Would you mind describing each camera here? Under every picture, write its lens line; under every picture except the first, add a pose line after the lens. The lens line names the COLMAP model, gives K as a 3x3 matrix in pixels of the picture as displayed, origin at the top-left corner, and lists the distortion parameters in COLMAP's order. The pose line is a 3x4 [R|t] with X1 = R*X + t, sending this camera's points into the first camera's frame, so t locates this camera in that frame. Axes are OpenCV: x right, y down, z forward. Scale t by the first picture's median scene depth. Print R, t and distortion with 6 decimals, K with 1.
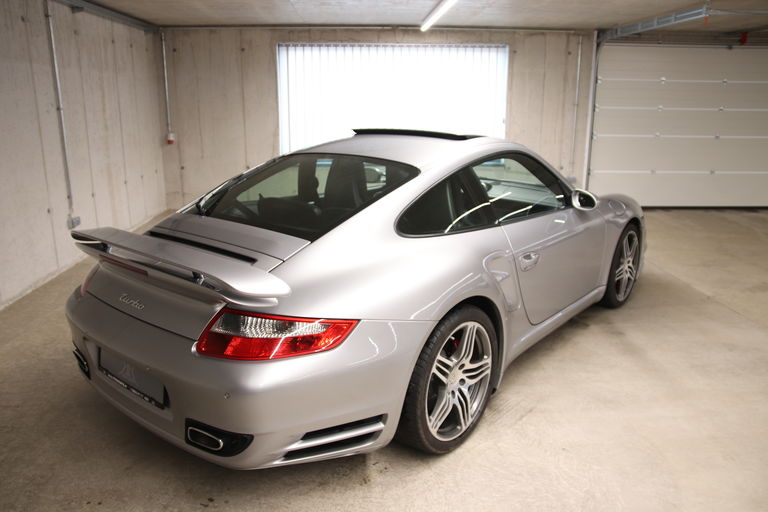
lens RADIAL K [[615.6, 0, 384.0], [0, 615.6, 256.0], [0, 0, 1]] dist [-0.190451, 0.227634]
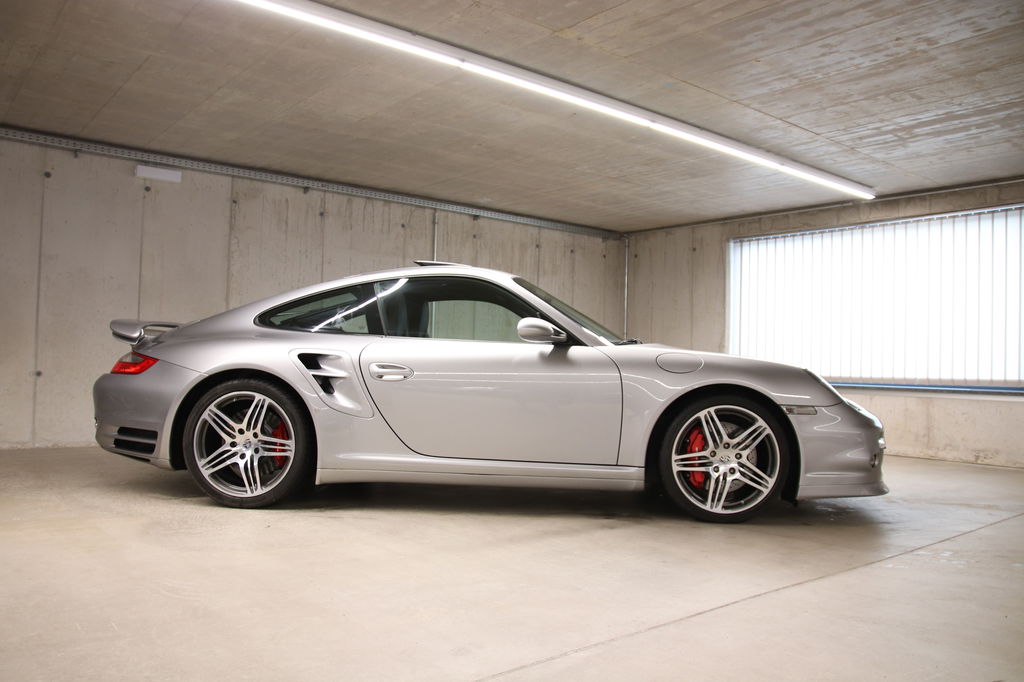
lens RADIAL K [[820.7, 0, 512.0], [0, 820.7, 341.0], [0, 0, 1]] dist [-0.190451, 0.227634]
pose [[0.580113, -0.015631, -0.814386, 0.577644], [-0.231270, 0.955508, -0.183081, 0.063286], [0.781014, 0.294551, 0.550687, 0.176272]]
